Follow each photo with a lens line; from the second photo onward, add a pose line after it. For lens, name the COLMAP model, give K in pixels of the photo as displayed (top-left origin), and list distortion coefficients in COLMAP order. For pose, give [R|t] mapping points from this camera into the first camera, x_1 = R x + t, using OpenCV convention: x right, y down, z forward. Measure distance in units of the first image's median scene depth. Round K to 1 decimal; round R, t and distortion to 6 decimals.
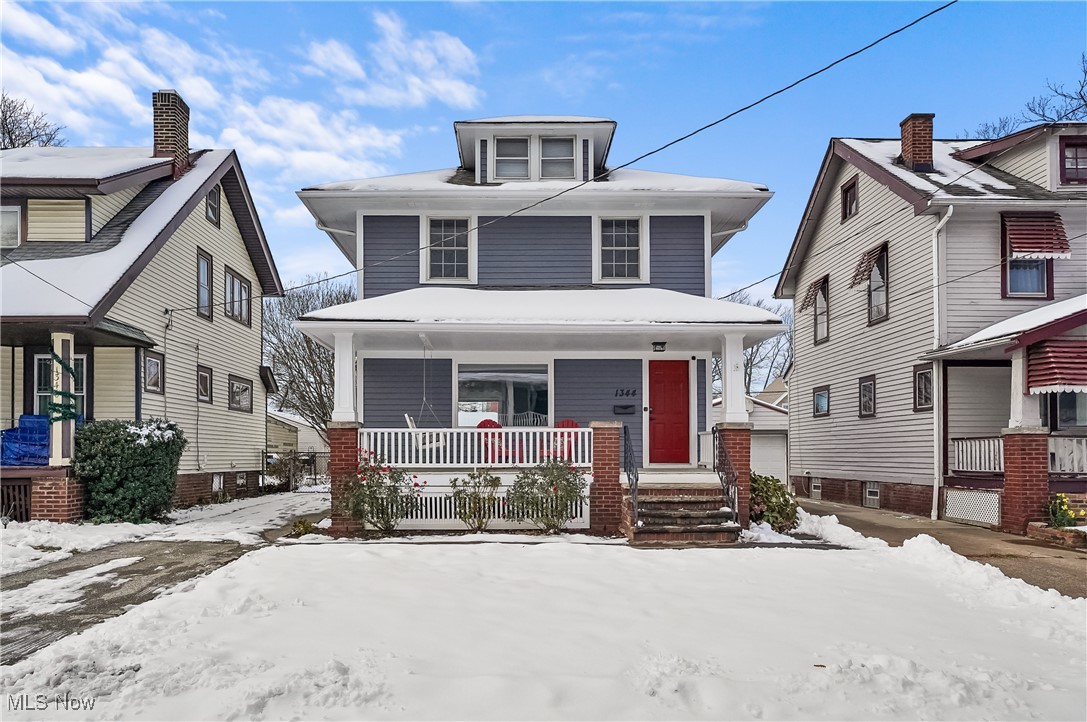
lens RADIAL K [[780.7, 0, 538.9], [0, 780.7, 452.4], [0, 0, 1]] dist [0.003508, 0.002981]
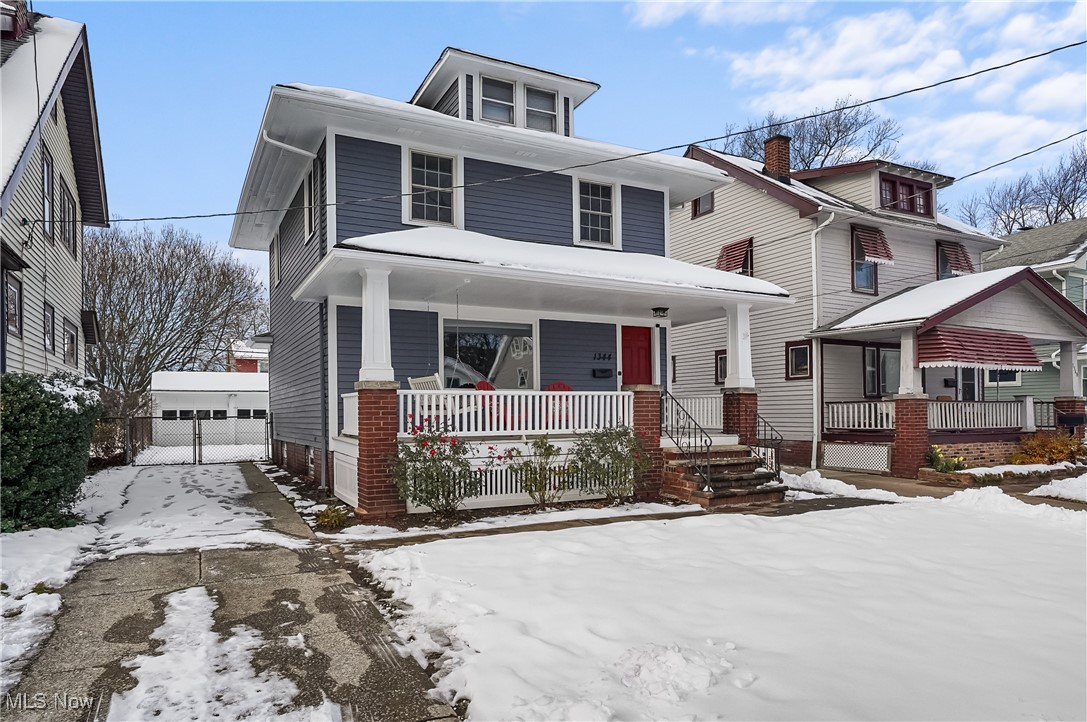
lens RADIAL K [[666.1, 0, 544.8], [0, 666.1, 411.8], [0, 0, 1]] dist [-0.018585, -0.000462]
pose [[0.894366, -0.005450, 0.447302, -0.340578], [0.005862, 0.999983, 0.000463, -0.005998], [-0.447297, 0.002208, 0.894383, 0.266371]]
